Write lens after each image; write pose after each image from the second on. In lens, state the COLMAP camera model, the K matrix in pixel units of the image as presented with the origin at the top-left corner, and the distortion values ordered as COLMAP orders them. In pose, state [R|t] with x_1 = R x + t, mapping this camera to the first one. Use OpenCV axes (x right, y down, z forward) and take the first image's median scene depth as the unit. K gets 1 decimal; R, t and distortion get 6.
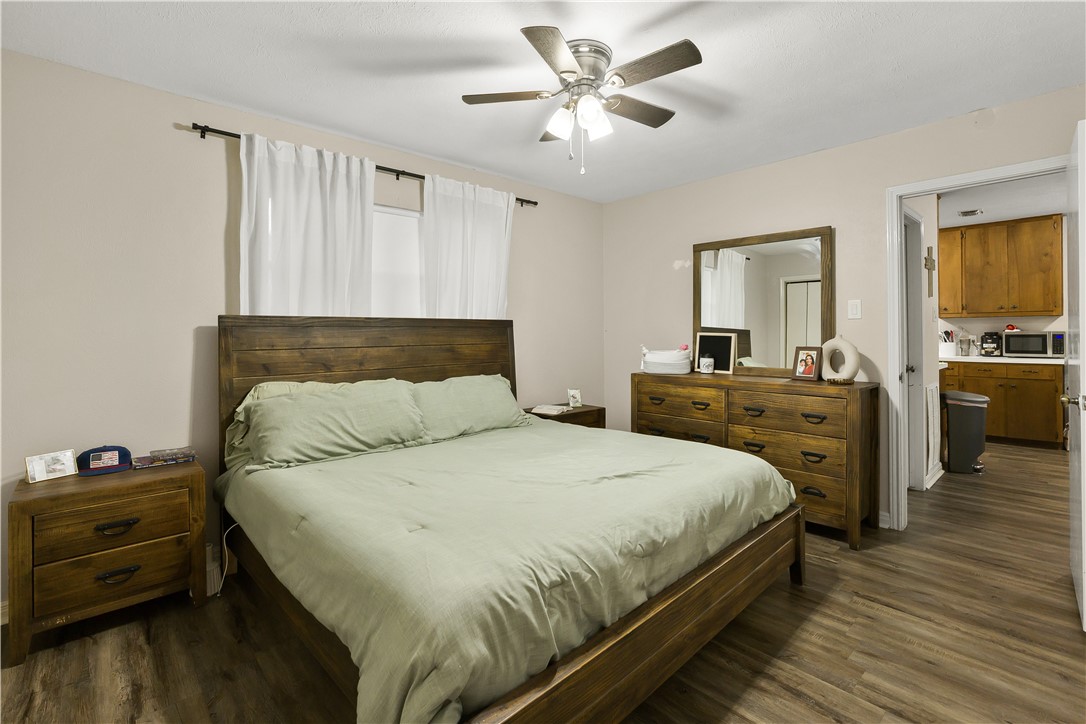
lens RADIAL K [[505.0, 0, 541.5], [0, 505.0, 329.0], [0, 0, 1]] dist [-0.020744, 0.012018]
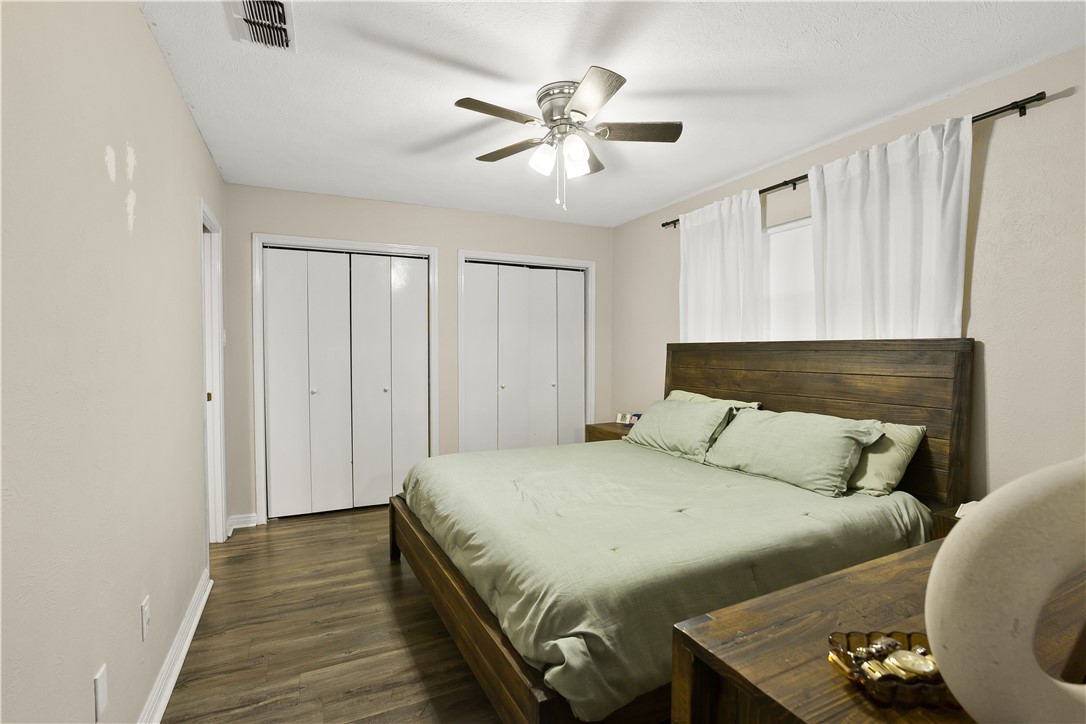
lens RADIAL K [[506.7, 0, 538.7], [0, 506.7, 352.9], [0, 0, 1]] dist [-0.022873, 0.013840]
pose [[-0.309027, 0.008814, -0.951012, 0.921149], [0.008453, 0.999943, 0.006521, -0.012346], [0.951016, -0.006023, -0.309084, 1.051130]]
